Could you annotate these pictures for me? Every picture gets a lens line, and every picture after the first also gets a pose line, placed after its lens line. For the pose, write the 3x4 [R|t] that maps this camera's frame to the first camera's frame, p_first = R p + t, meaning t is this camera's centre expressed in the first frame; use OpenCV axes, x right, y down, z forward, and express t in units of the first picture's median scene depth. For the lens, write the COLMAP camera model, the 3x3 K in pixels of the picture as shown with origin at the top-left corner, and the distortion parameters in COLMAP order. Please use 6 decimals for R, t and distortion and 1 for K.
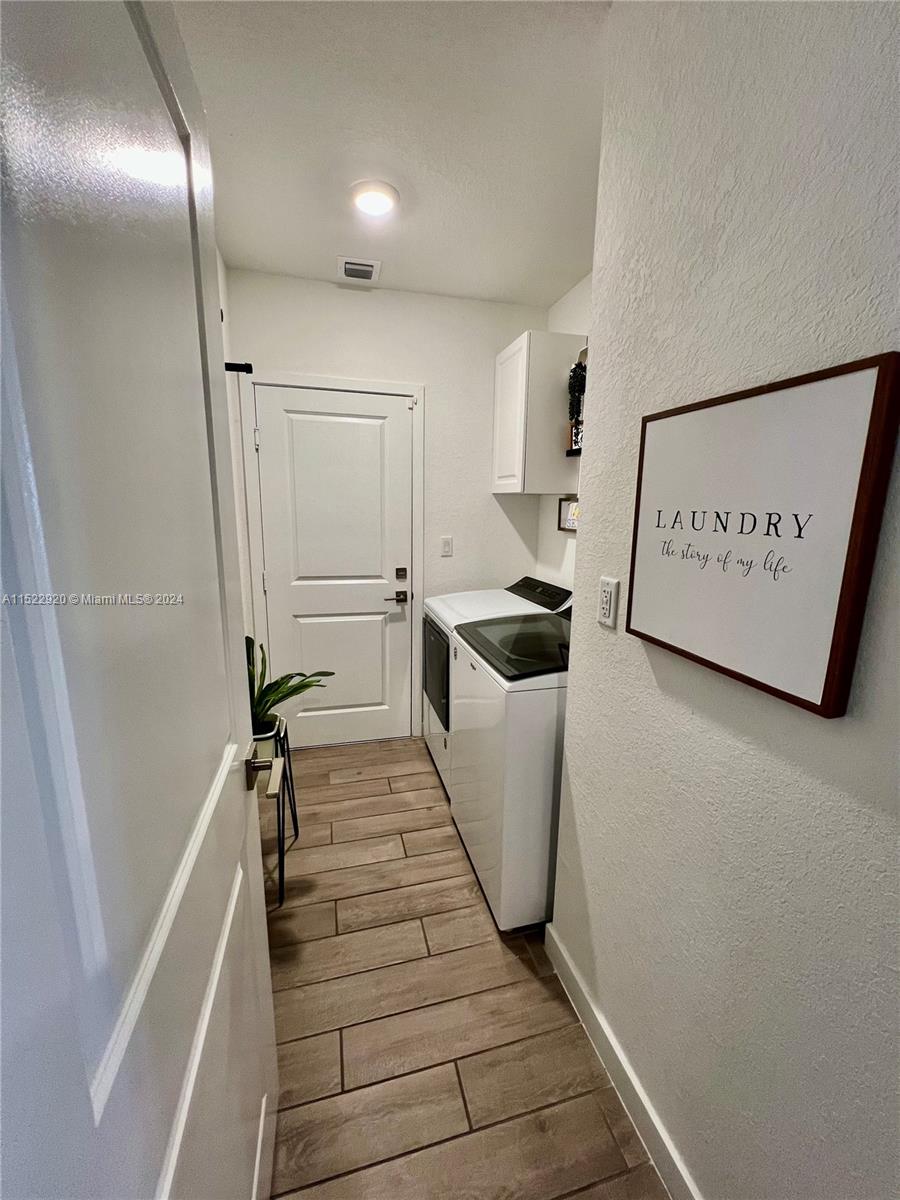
lens RADIAL K [[480.6, 0, 452.9], [0, 480.6, 601.6], [0, 0, 1]] dist [-0.001663, 0.000129]
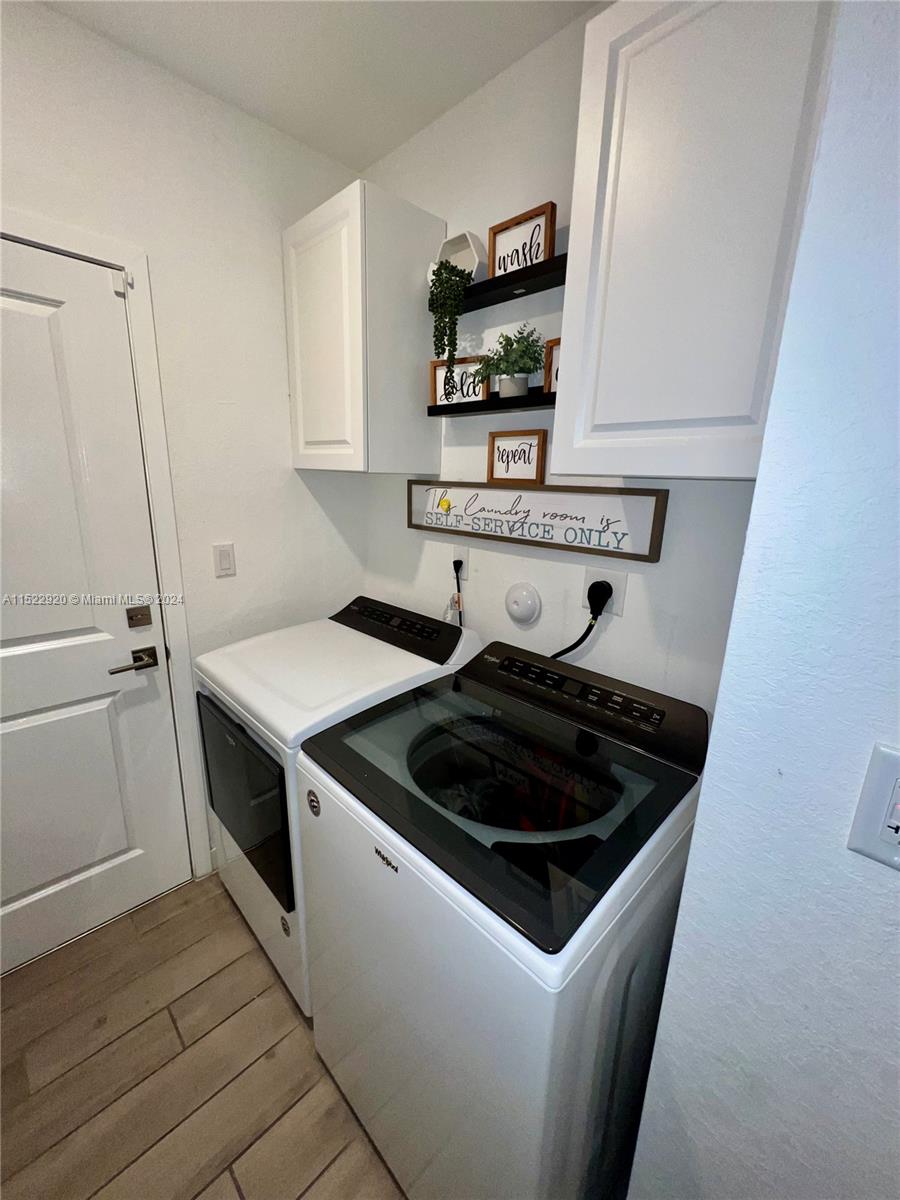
lens RADIAL K [[480.6, 0, 452.9], [0, 480.6, 601.6], [0, 0, 1]] dist [-0.001663, 0.000129]
pose [[0.866280, -0.111792, 0.486889, -0.081281], [0.079977, 0.993104, 0.085726, -0.119757], [-0.493115, -0.035323, 0.869247, 0.463014]]
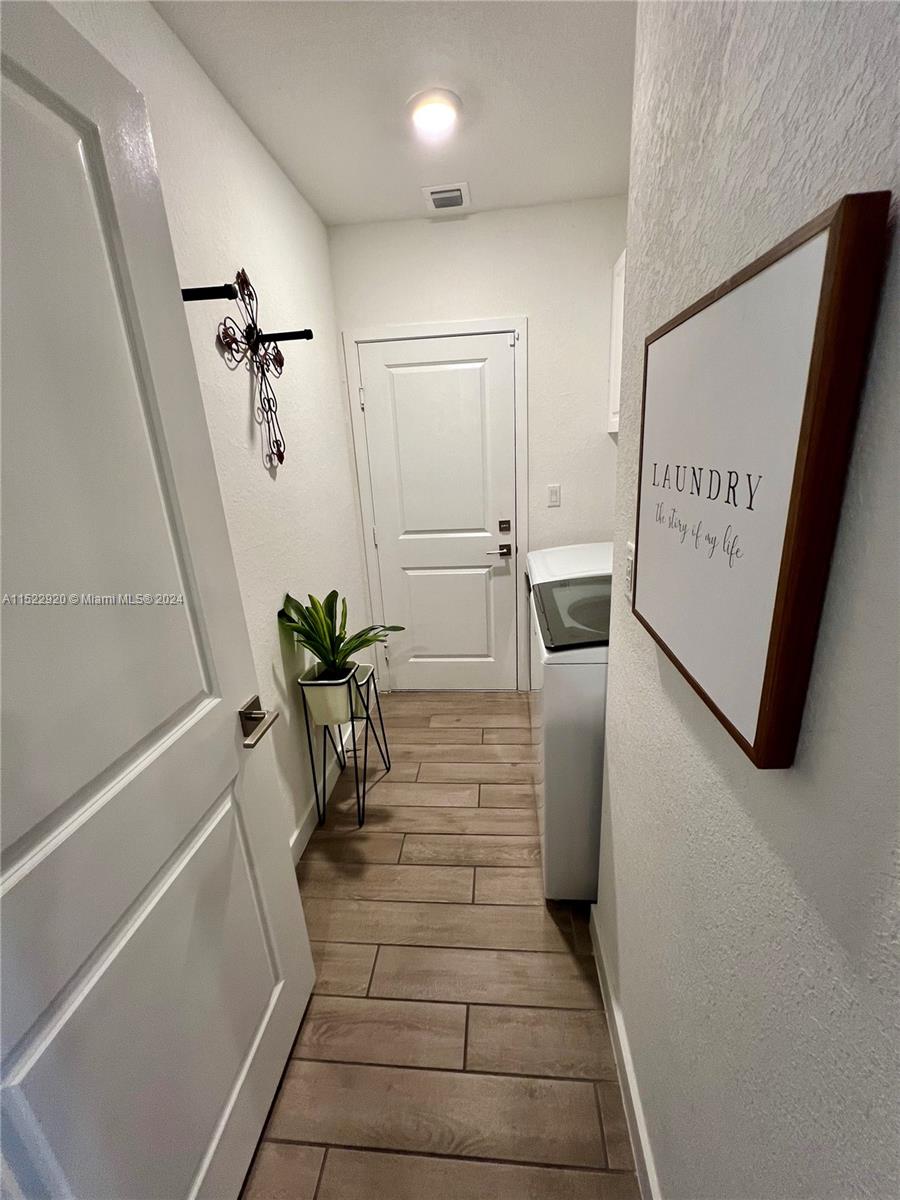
lens RADIAL K [[480.6, 0, 452.9], [0, 480.6, 601.6], [0, 0, 1]] dist [-0.001663, 0.000129]
pose [[0.937058, 0.041879, -0.346652, 0.174988], [-0.001546, 0.993269, 0.115817, -0.024857], [0.349169, -0.107991, 0.930816, 0.060195]]
